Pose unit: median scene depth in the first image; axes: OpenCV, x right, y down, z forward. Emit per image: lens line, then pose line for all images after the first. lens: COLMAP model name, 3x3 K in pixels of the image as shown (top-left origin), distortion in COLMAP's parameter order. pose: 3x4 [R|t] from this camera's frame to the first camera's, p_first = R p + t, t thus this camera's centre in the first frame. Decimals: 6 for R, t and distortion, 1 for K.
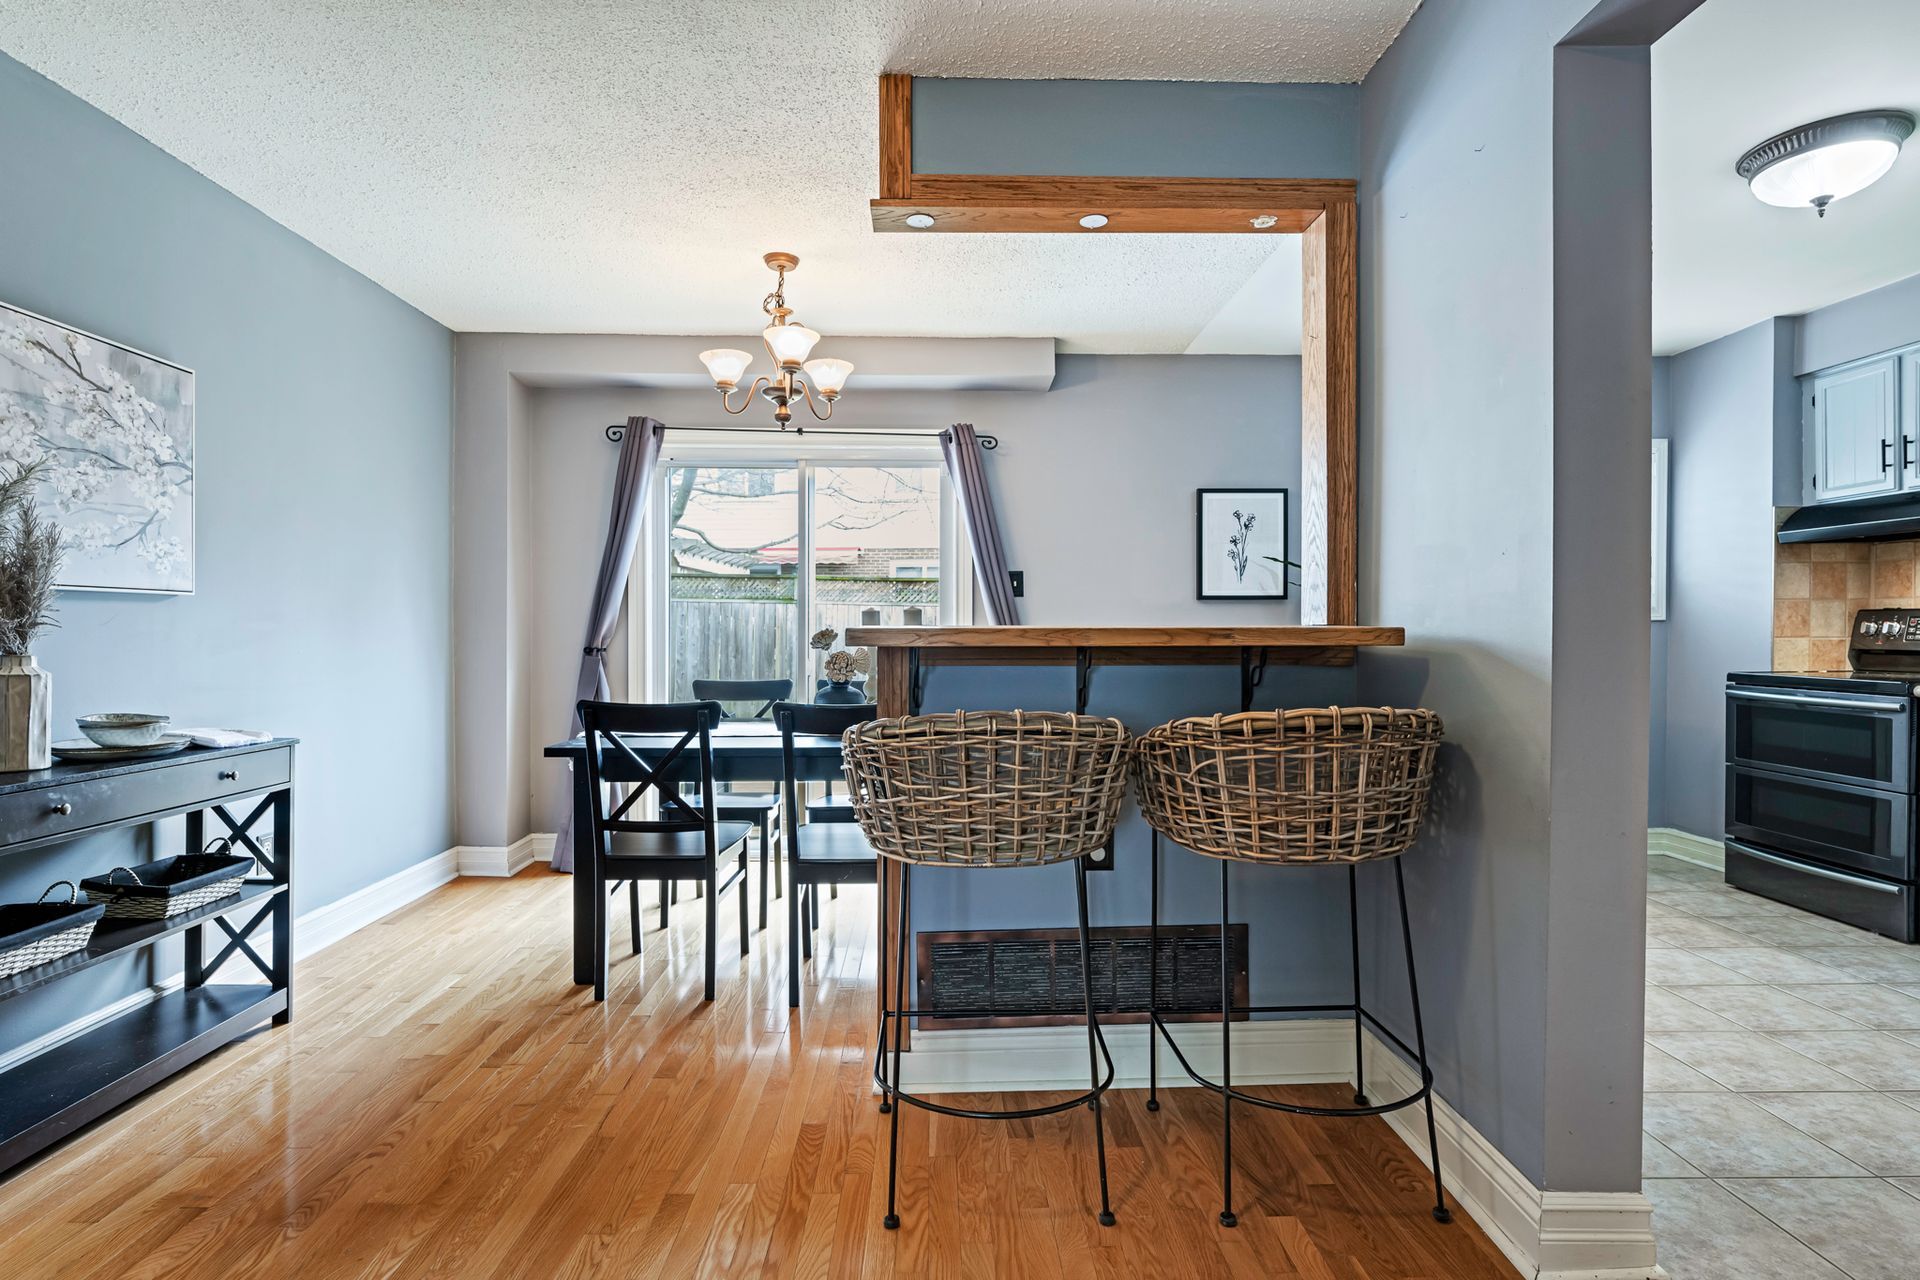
lens RADIAL K [[940.1, 0, 964.9], [0, 940.1, 634.6], [0, 0, 1]] dist [-0.001763, -0.001016]
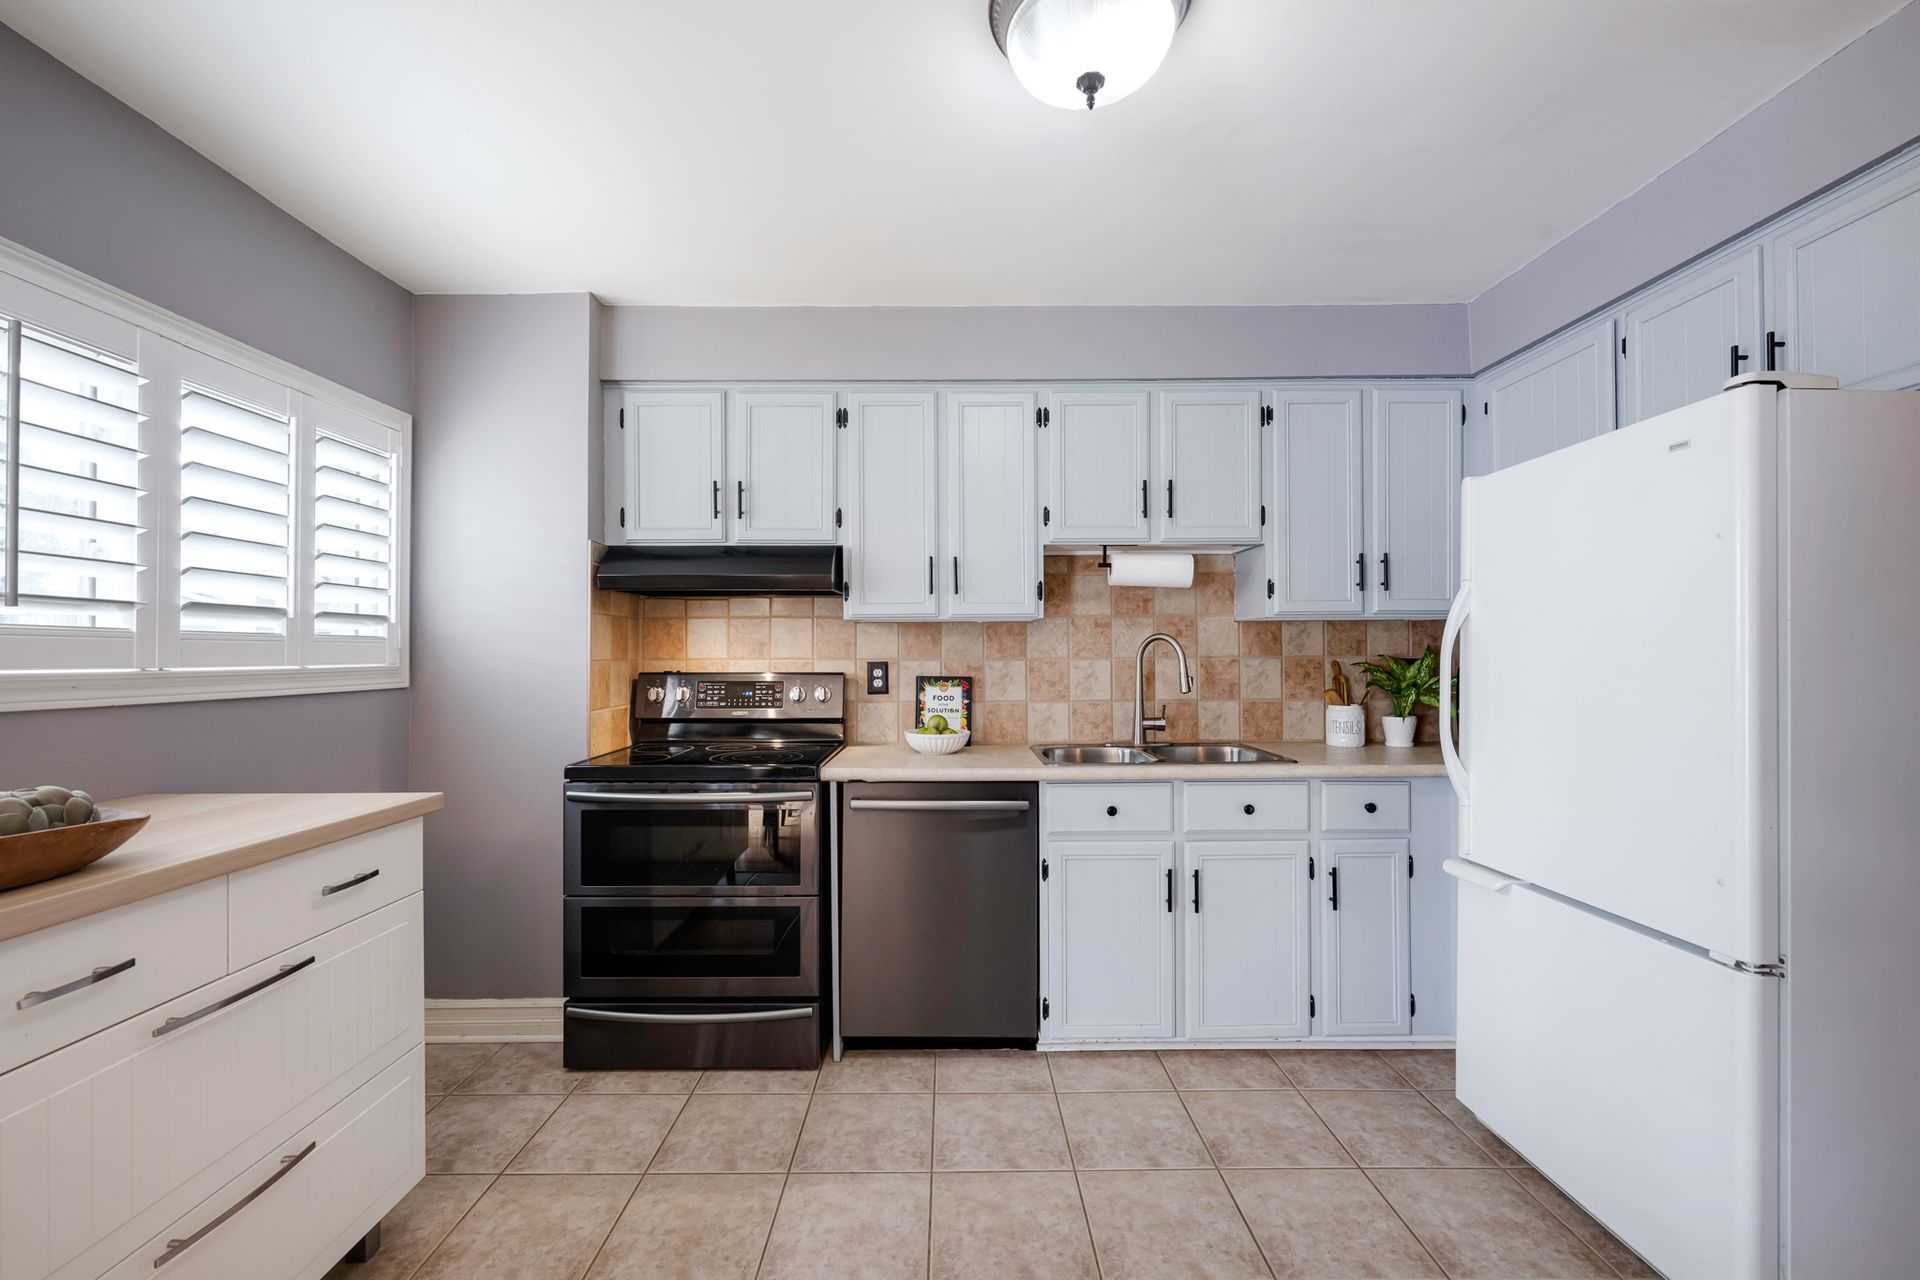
lens RADIAL K [[786.3, 0, 954.0], [0, 786.3, 656.3], [0, 0, 1]] dist [-0.001850, 0.000843]
pose [[0.019366, 0.003894, 0.999805, 0.279242], [0.006841, 0.999968, -0.004027, -0.044474], [-0.999789, 0.006918, 0.019339, 0.838404]]
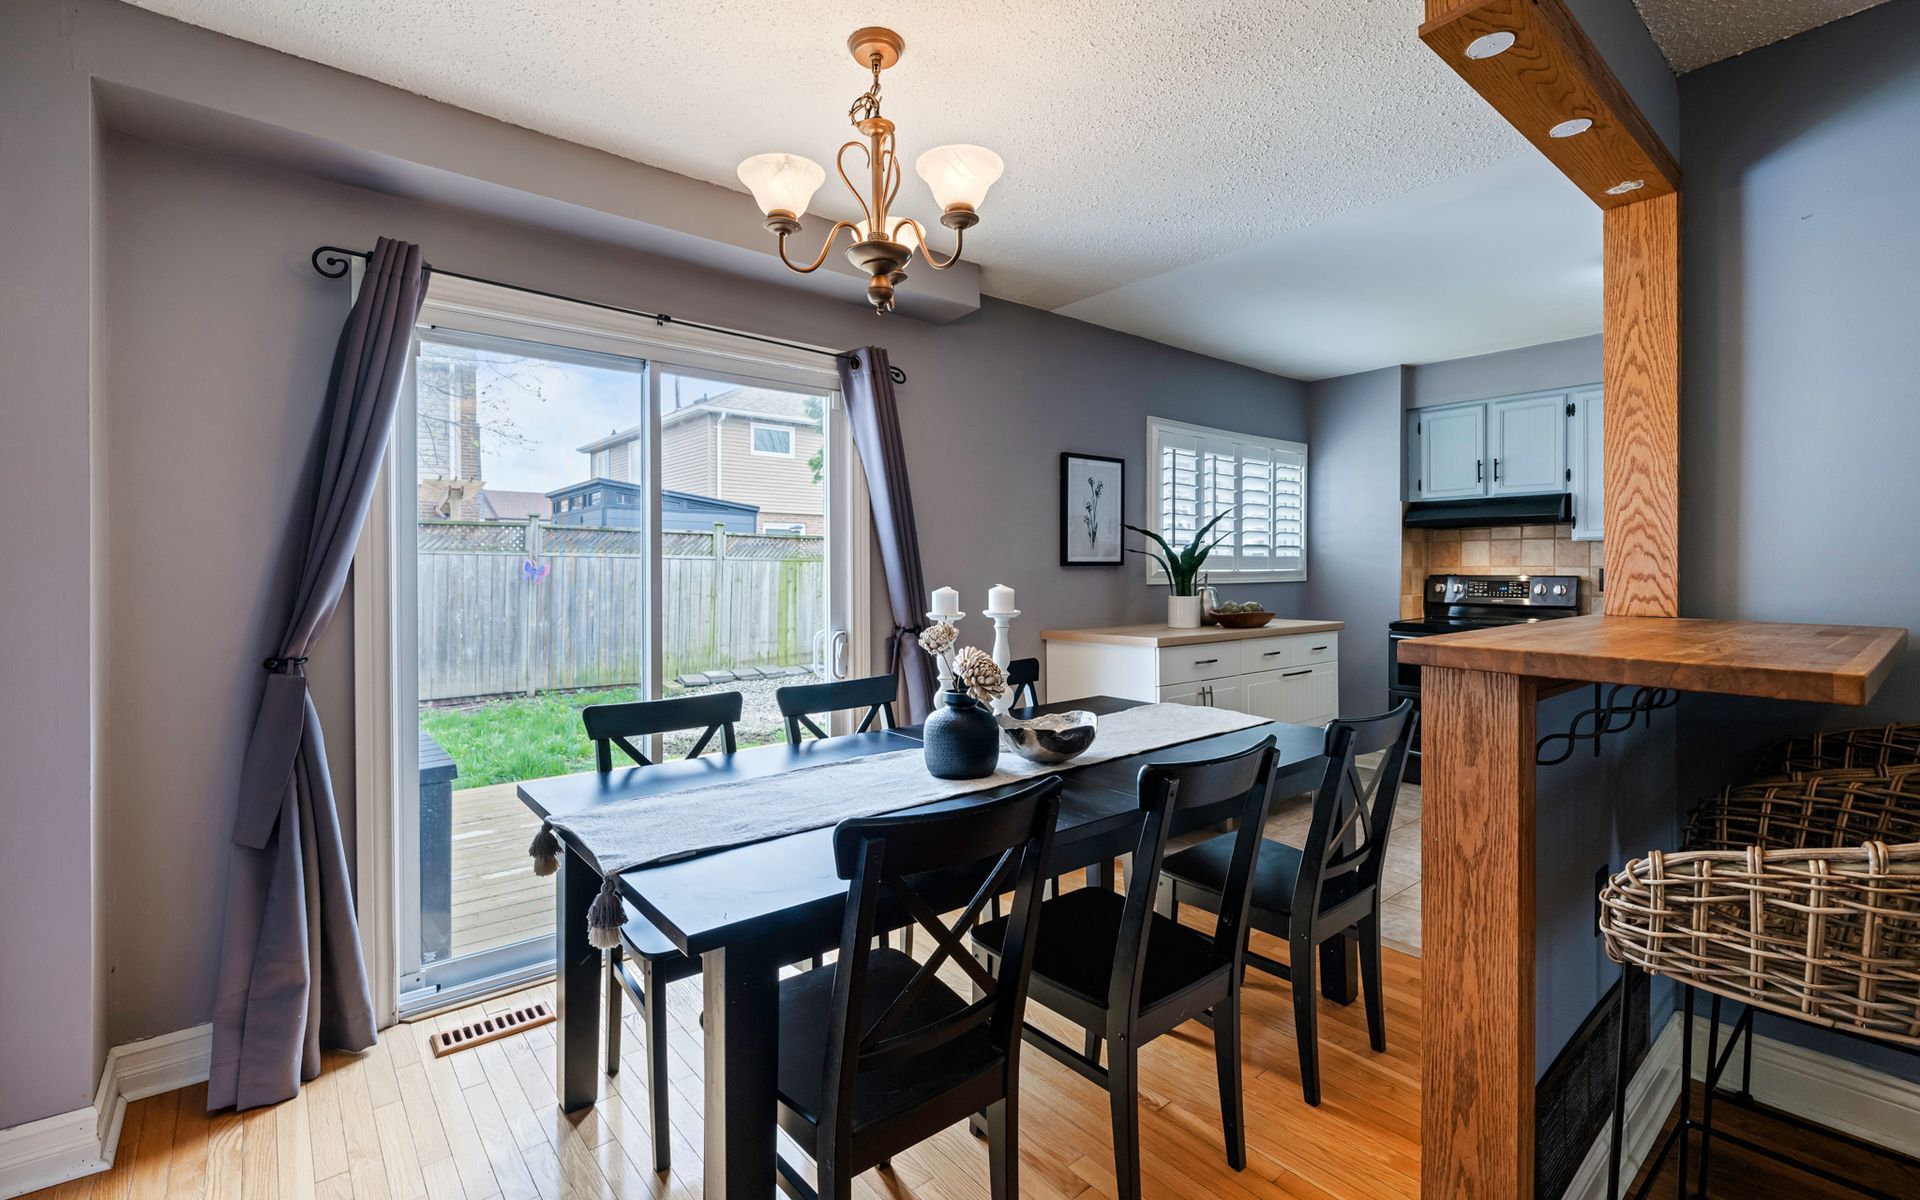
lens RADIAL K [[832.2, 0, 953.7], [0, 832.2, 575.3], [0, 0, 1]] dist [-0.011000, -0.000486]
pose [[0.791705, -0.006580, 0.610868, -0.501179], [0.006055, 0.999977, 0.002924, -0.041437], [-0.610874, 0.001384, 0.791727, 0.523661]]
